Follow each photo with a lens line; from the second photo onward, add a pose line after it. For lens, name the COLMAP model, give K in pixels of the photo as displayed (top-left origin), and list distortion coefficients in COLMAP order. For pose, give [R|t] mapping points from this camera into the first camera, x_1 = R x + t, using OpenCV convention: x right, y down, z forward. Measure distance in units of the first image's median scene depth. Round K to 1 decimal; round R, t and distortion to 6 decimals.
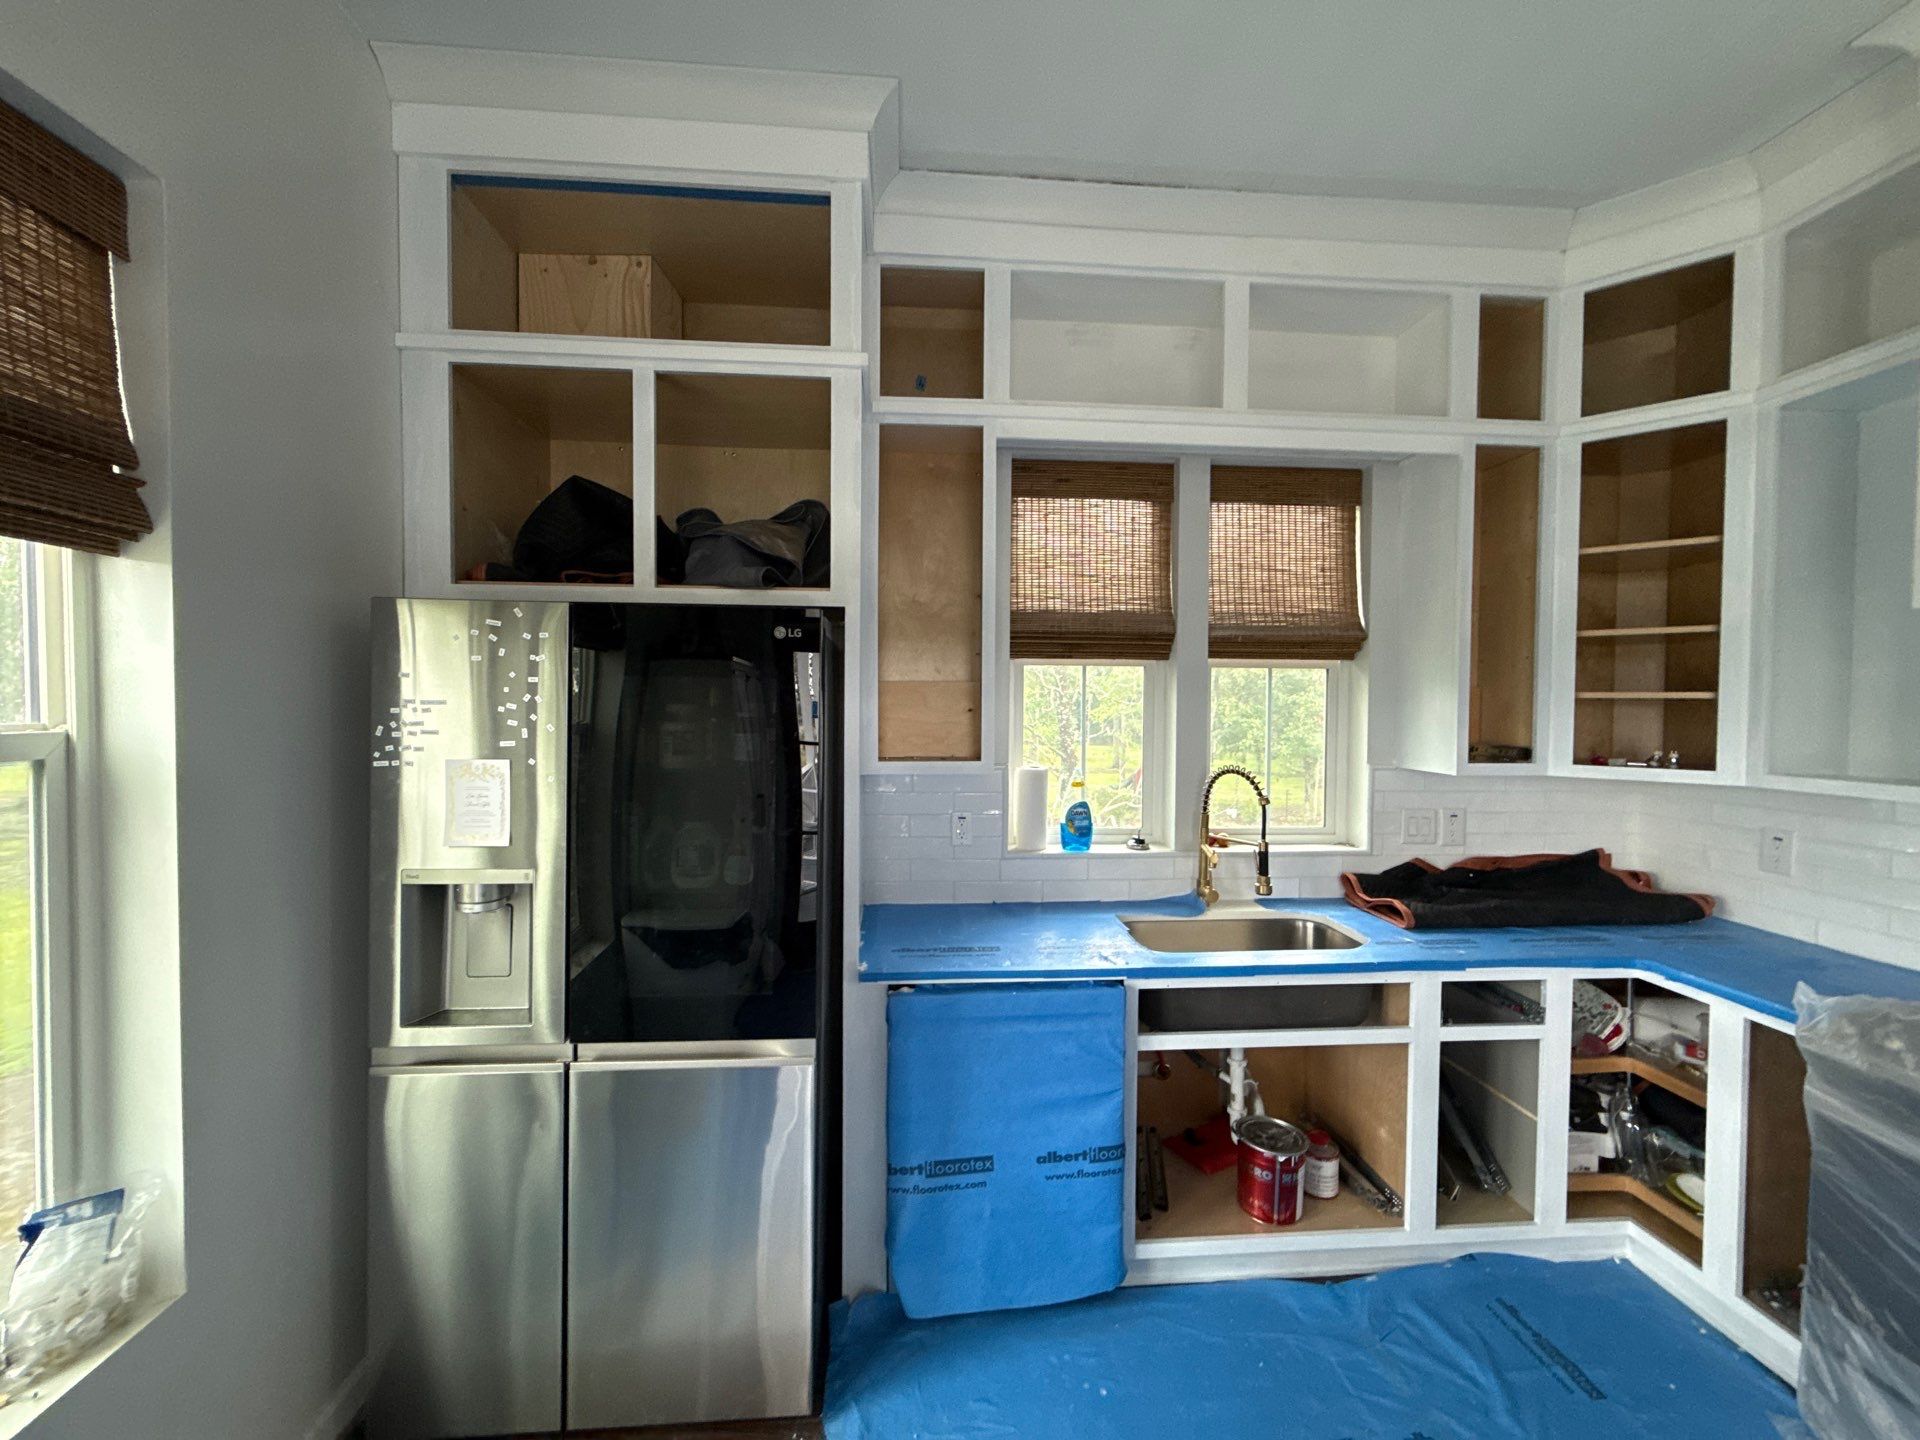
lens RADIAL K [[762.0, 0, 952.3], [0, 762.0, 717.9], [0, 0, 1]] dist [-0.000510, 0.000186]
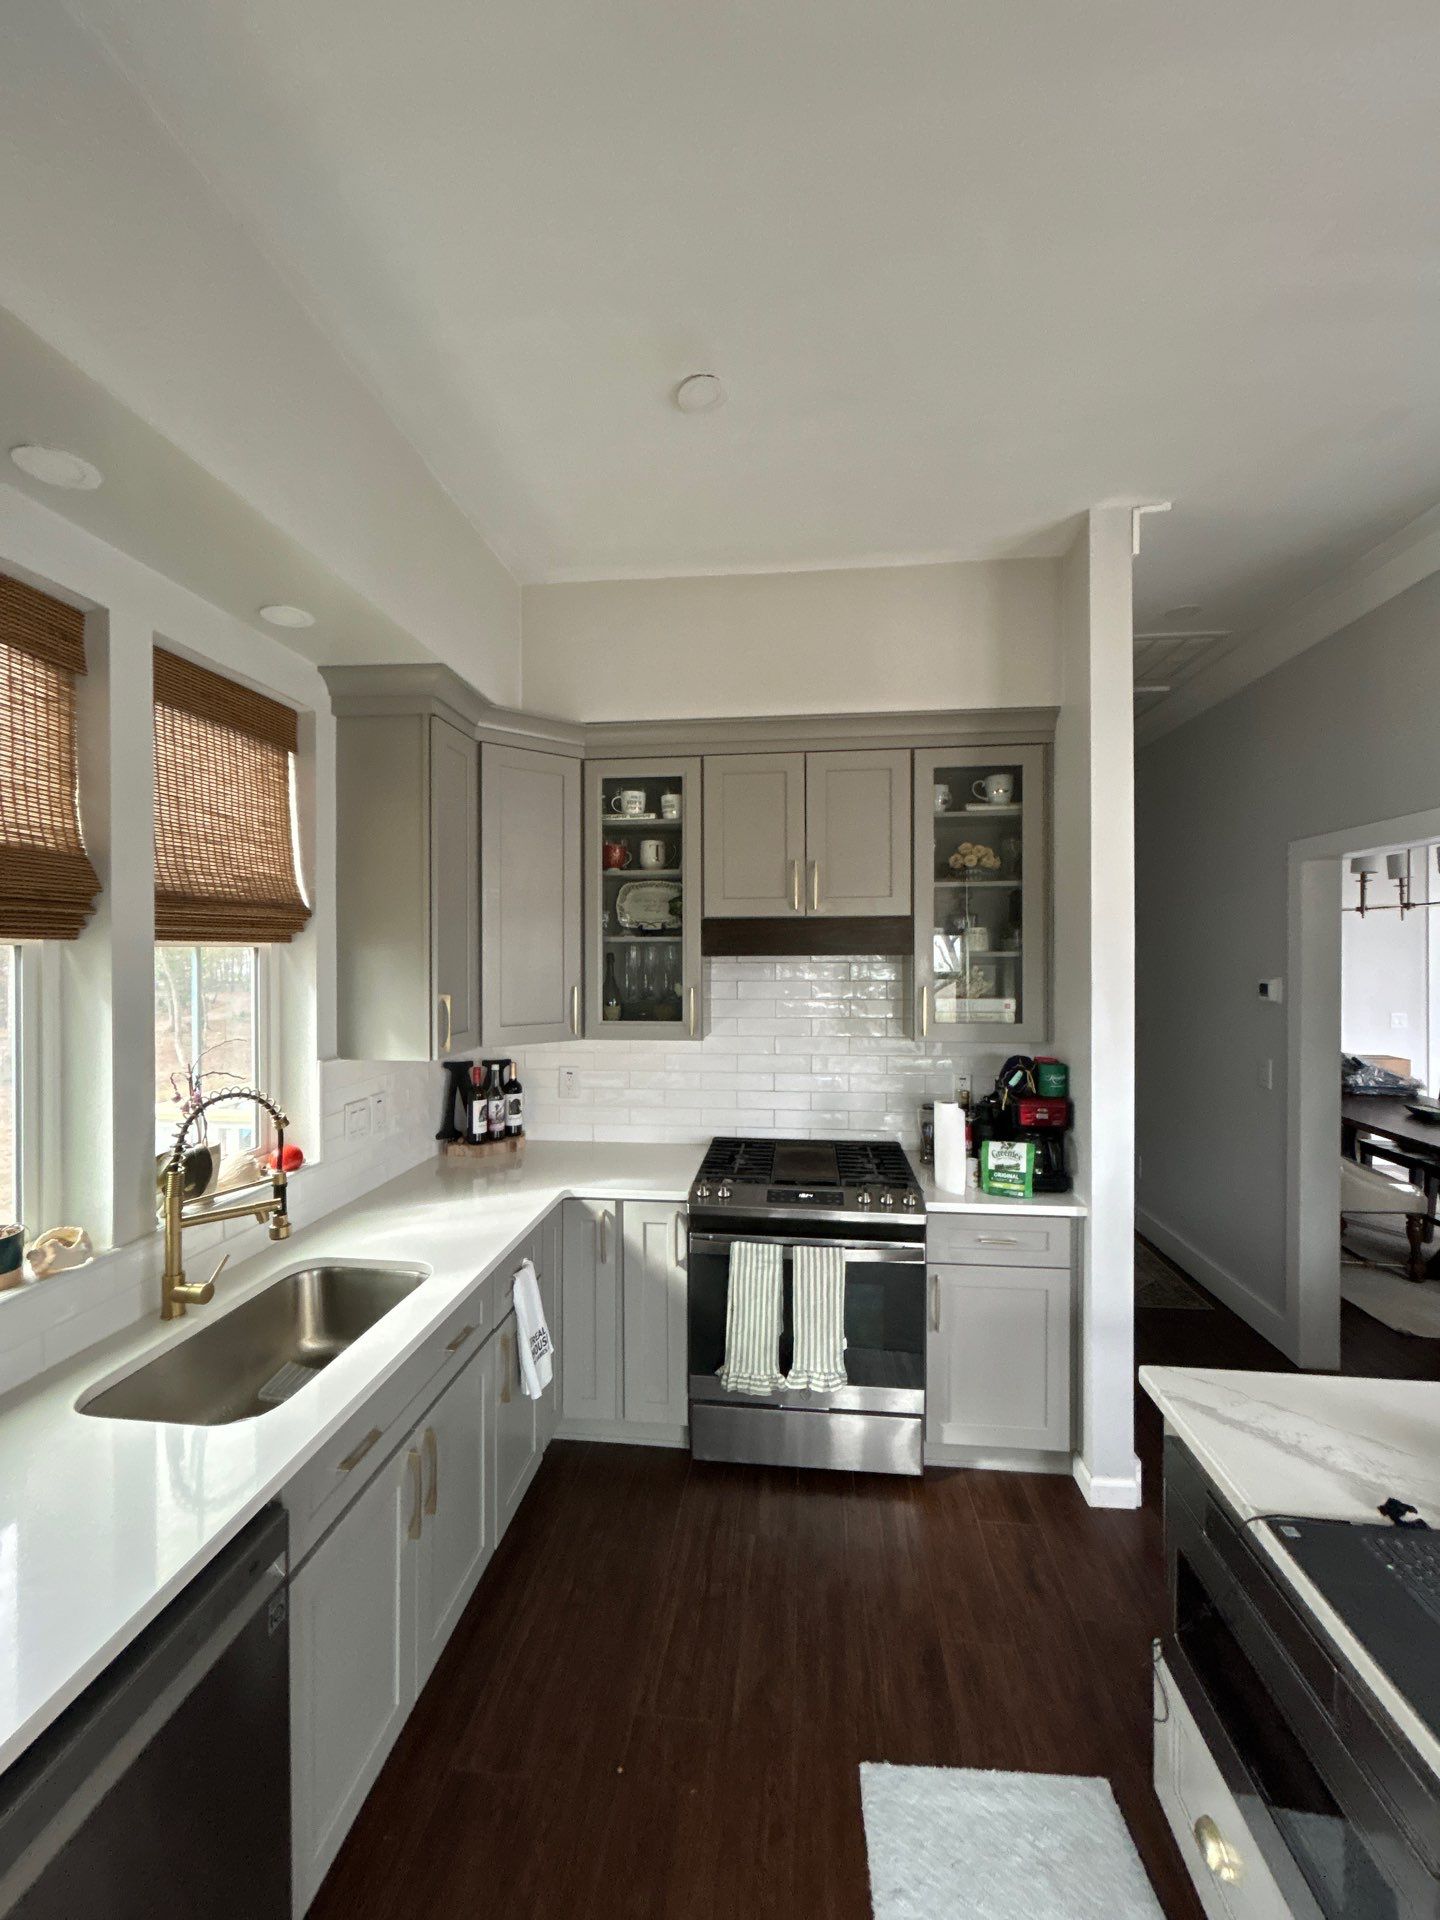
lens RADIAL K [[762.0, 0, 712.9], [0, 762.0, 945.1], [0, 0, 1]] dist [-0.000510, 0.000186]
pose [[0.182672, -0.004008, 0.983166, -0.213618], [0.024841, 0.999691, -0.000540, -0.058475], [-0.982860, 0.024522, 0.182715, 0.414963]]
